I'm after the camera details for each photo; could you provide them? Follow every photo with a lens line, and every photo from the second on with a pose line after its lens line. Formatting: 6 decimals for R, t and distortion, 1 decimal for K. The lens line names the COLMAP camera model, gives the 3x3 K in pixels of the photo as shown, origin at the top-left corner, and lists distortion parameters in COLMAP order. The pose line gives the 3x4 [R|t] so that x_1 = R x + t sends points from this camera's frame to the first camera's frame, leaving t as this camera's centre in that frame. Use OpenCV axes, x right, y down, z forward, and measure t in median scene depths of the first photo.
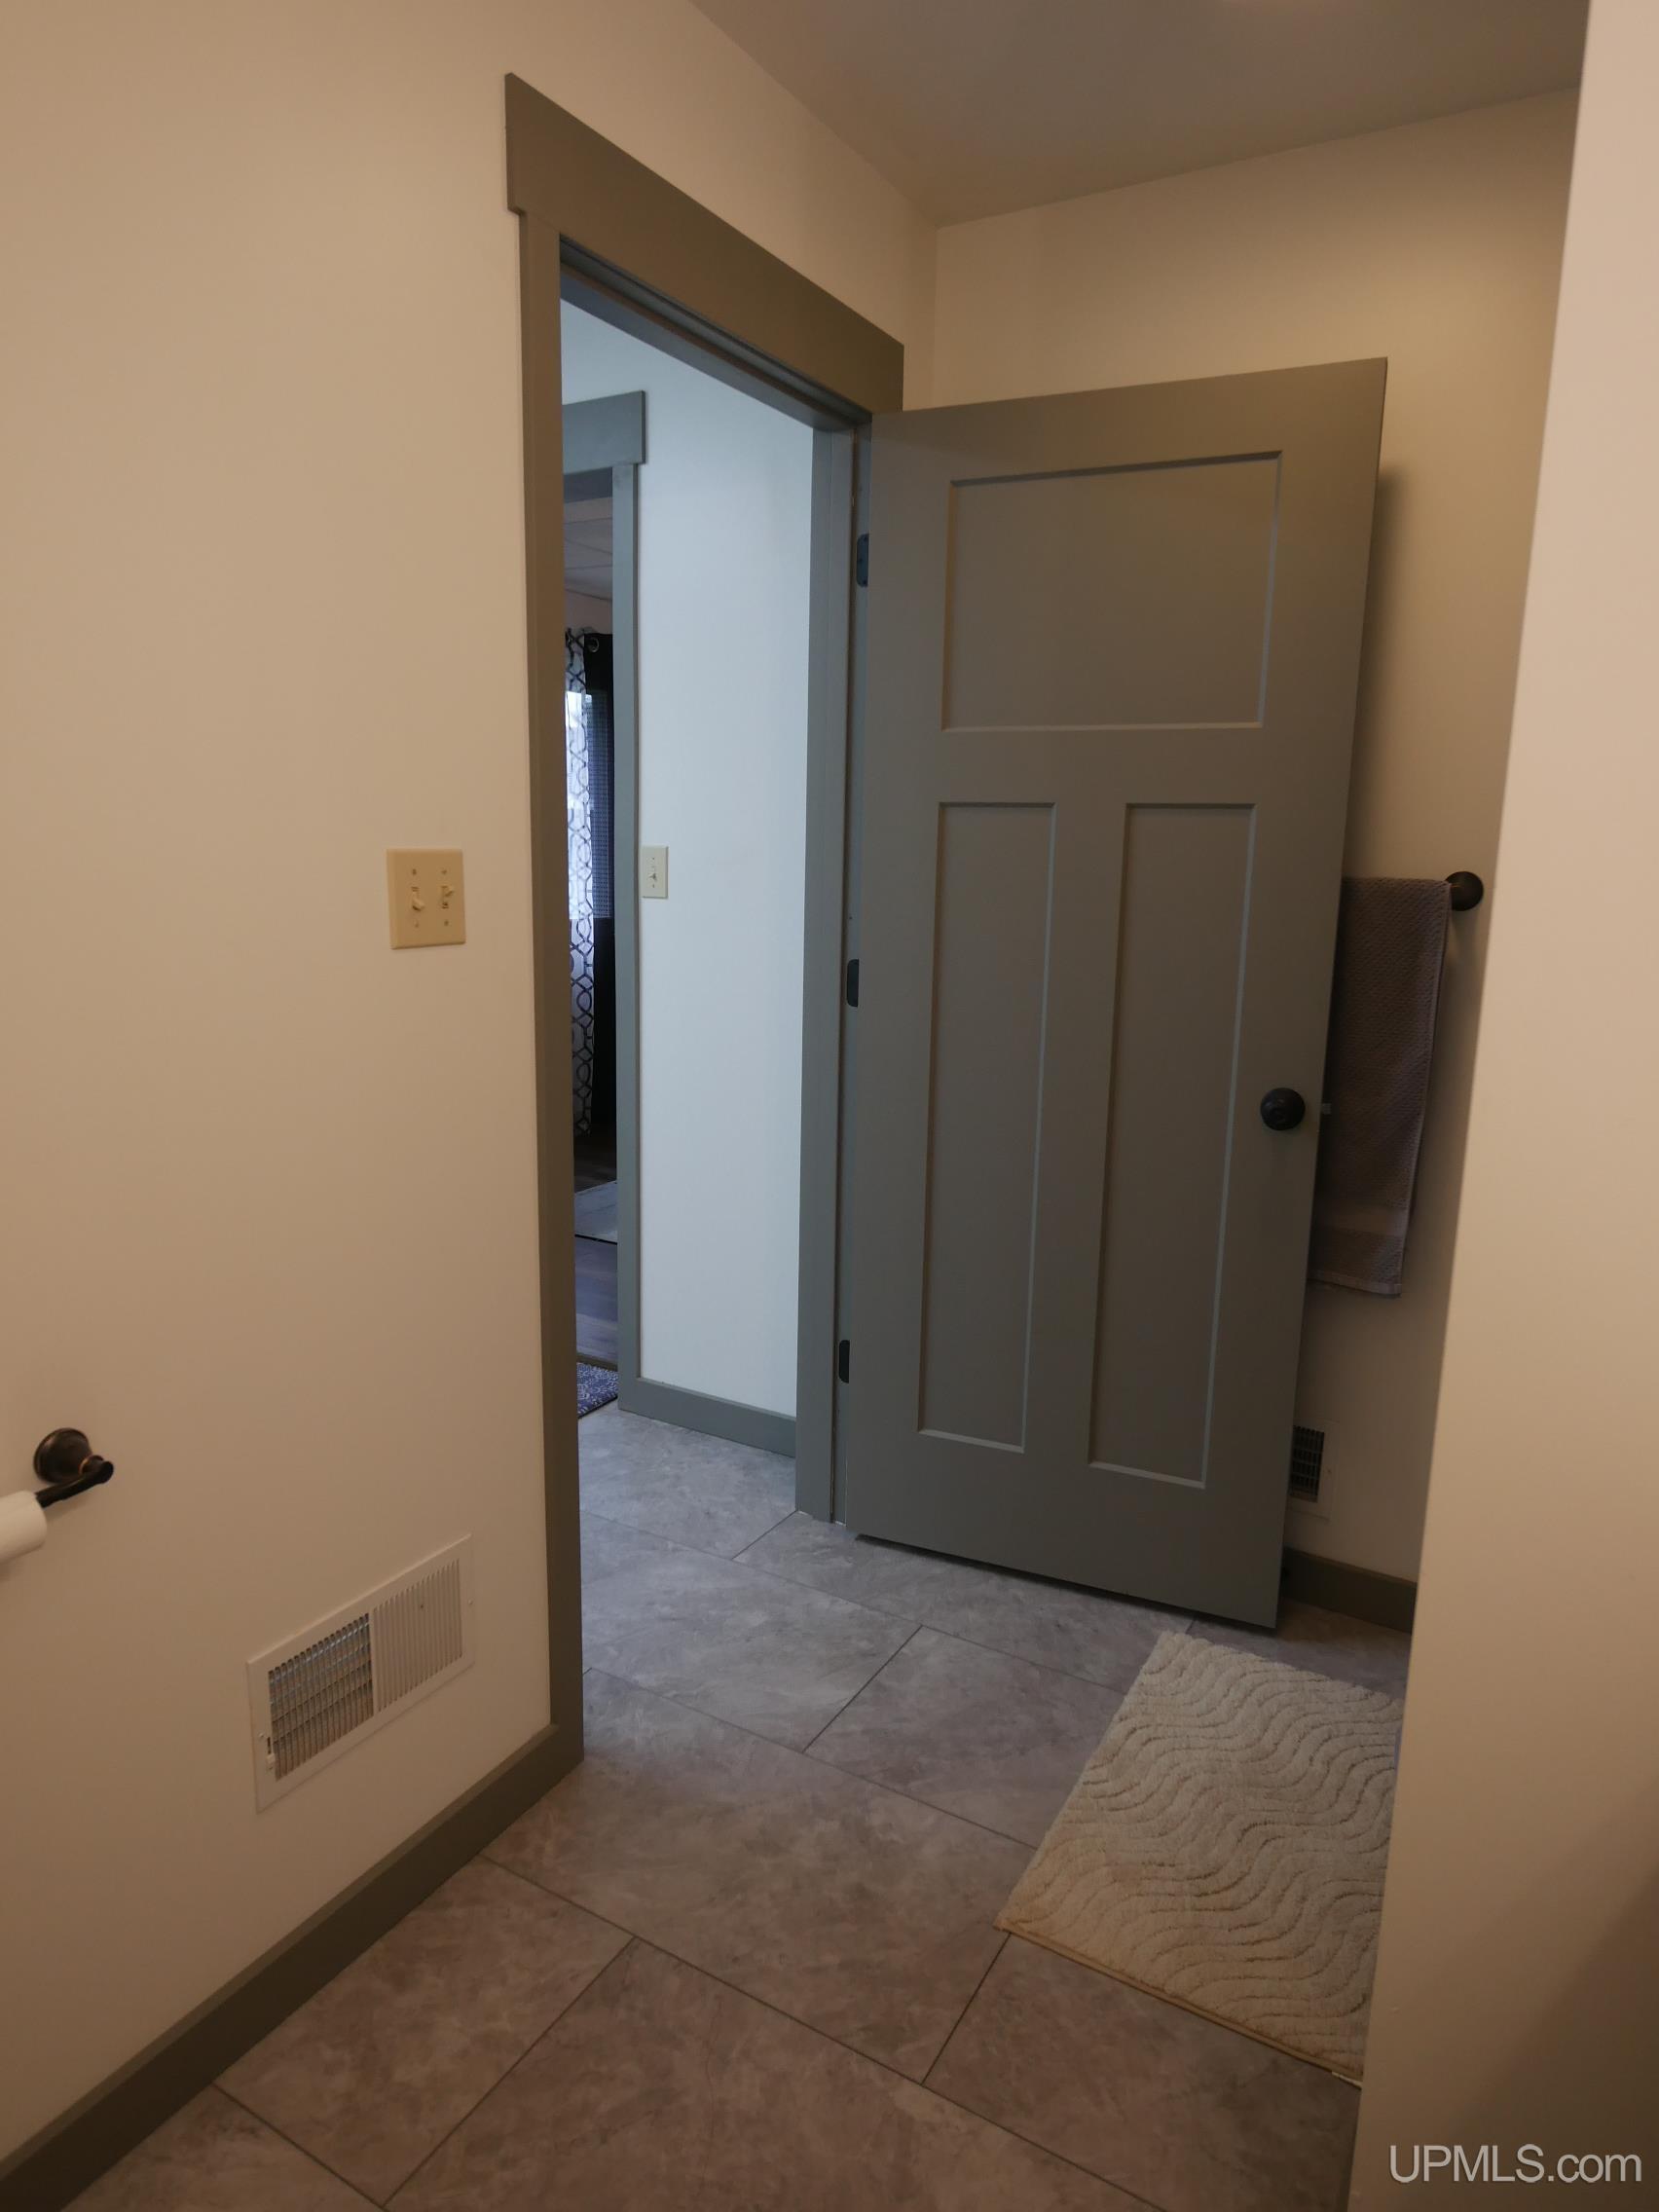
lens RADIAL K [[1358.6, 0, 829.5], [0, 1358.6, 1106.0], [0, 0, 1]] dist [-0.001236, -0.000672]
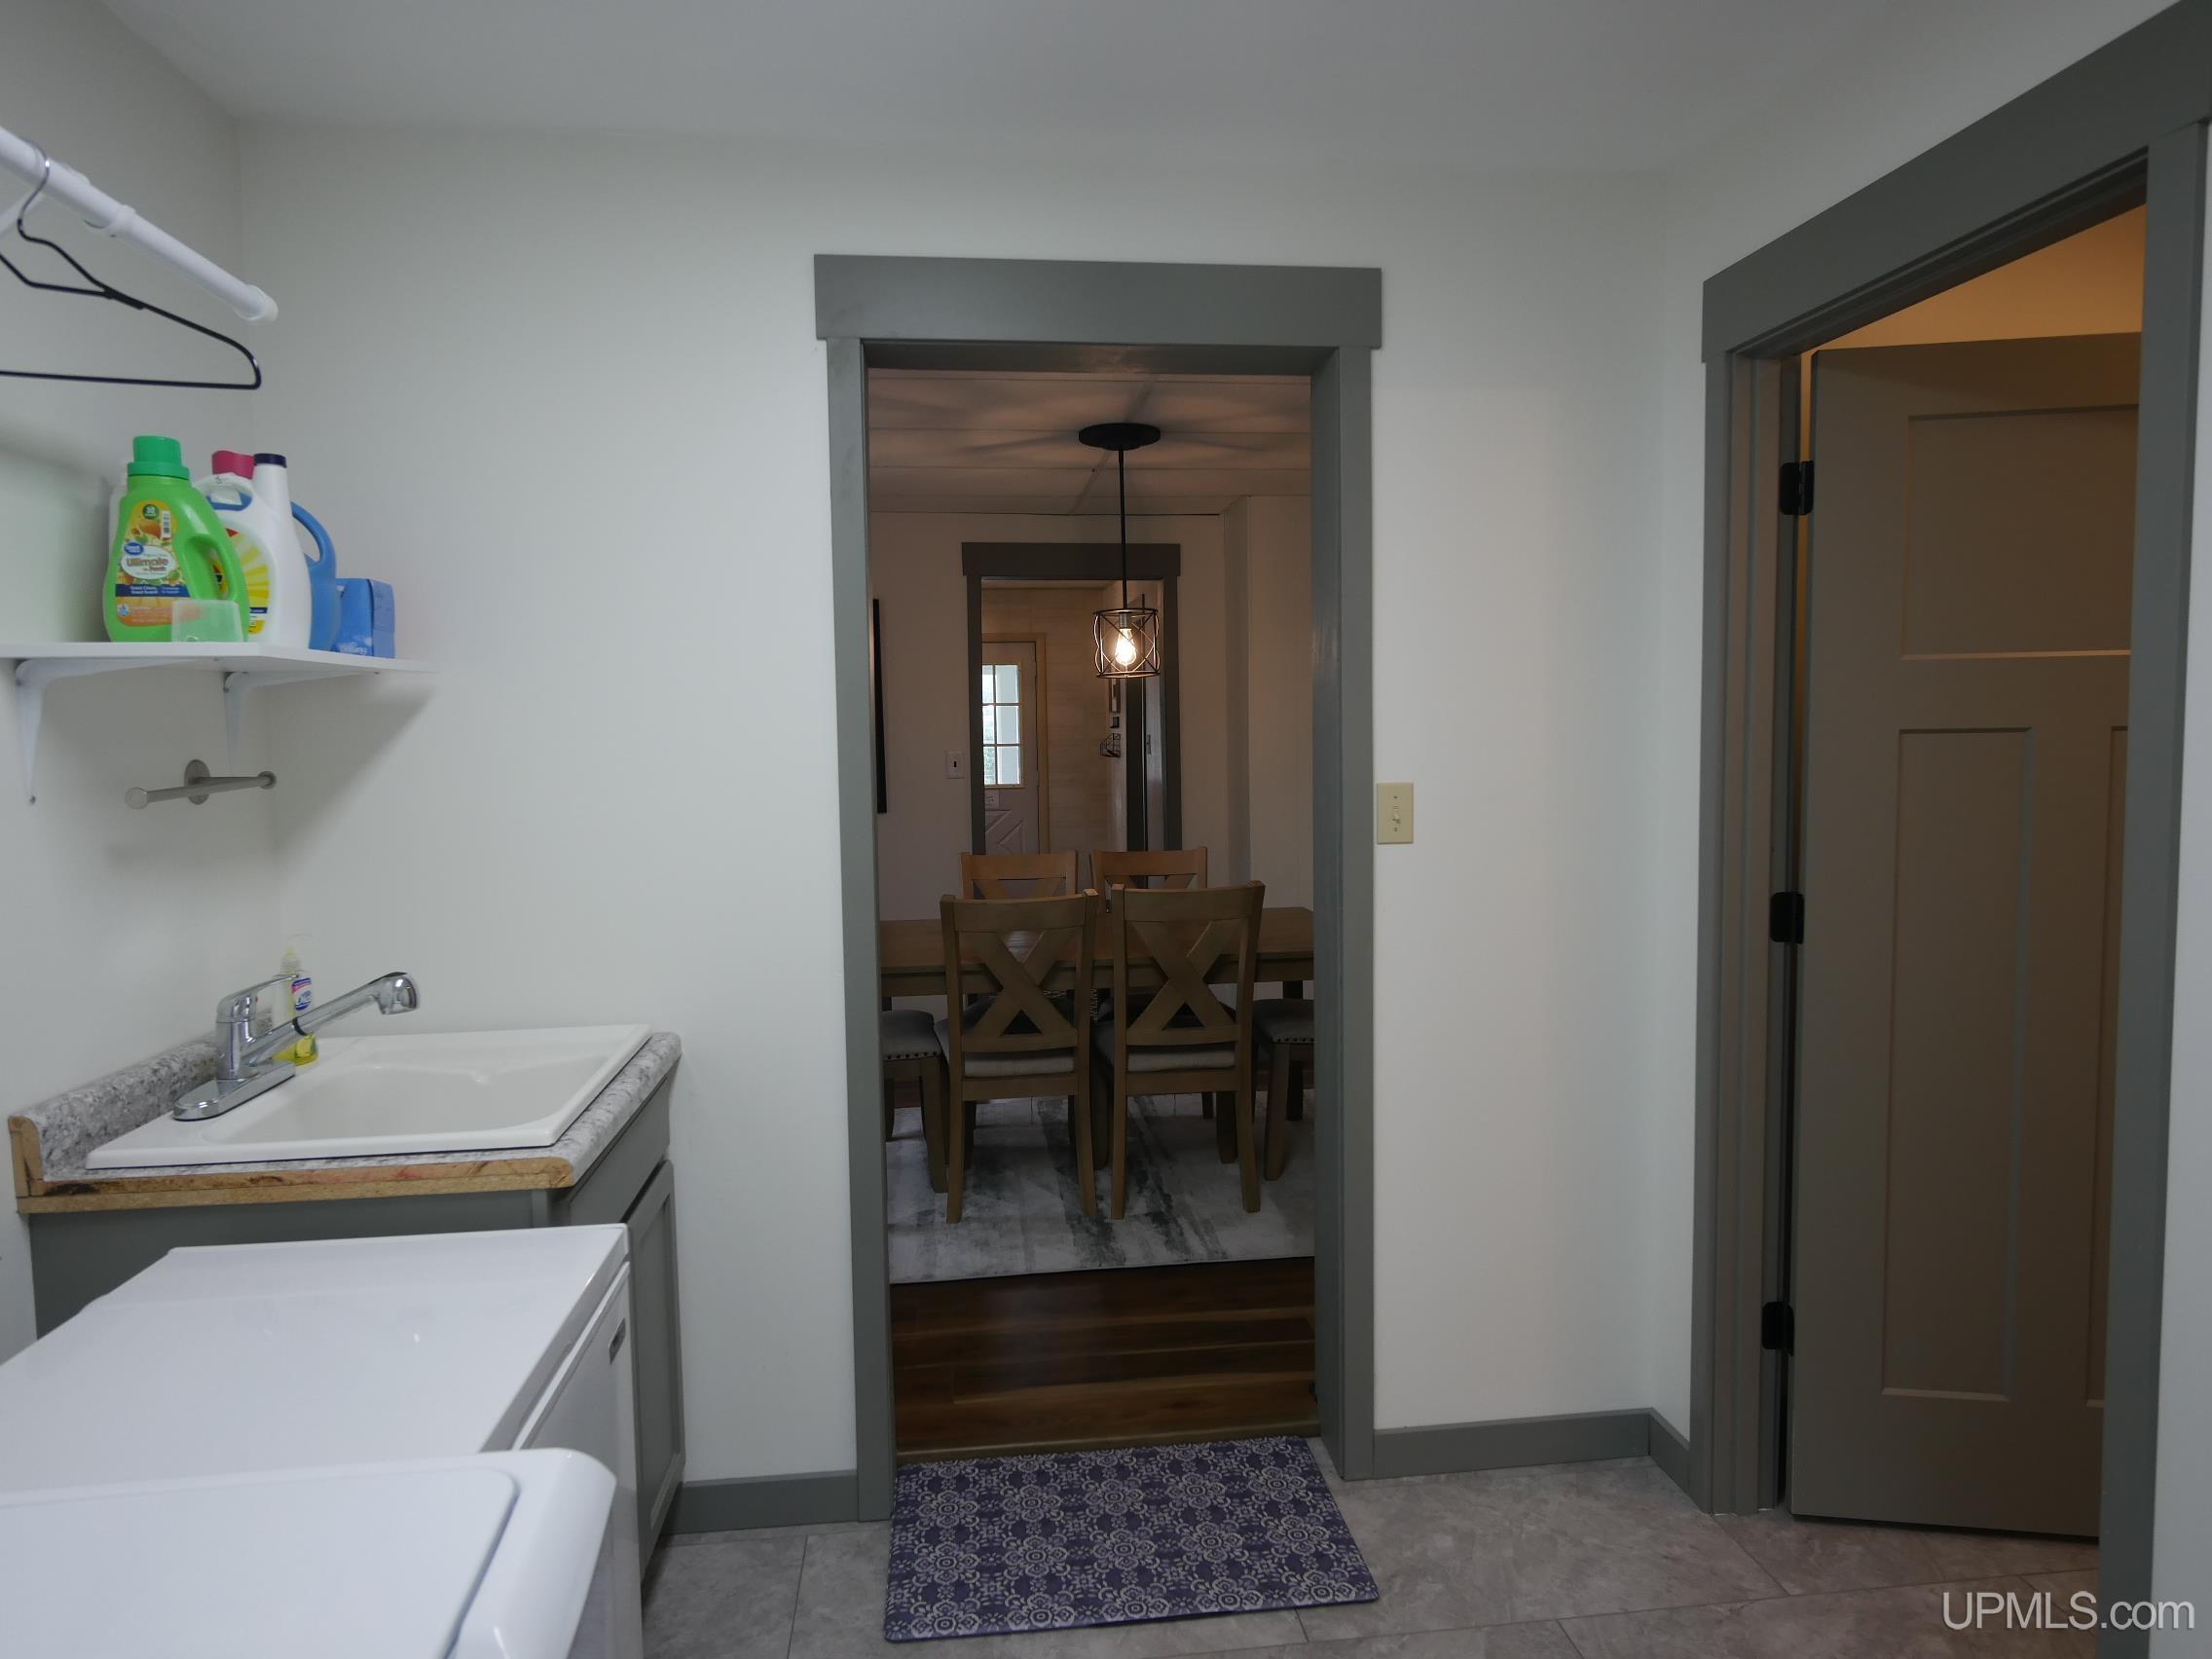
lens RADIAL K [[1358.6, 0, 1106.0], [0, 1358.6, 829.5], [0, 0, 1]] dist [-0.001236, -0.000672]
pose [[0.798200, -0.072568, 0.598005, -0.888227], [0.141973, 0.987415, -0.069678, -0.145656], [-0.585423, 0.140518, 0.798458, 0.493124]]
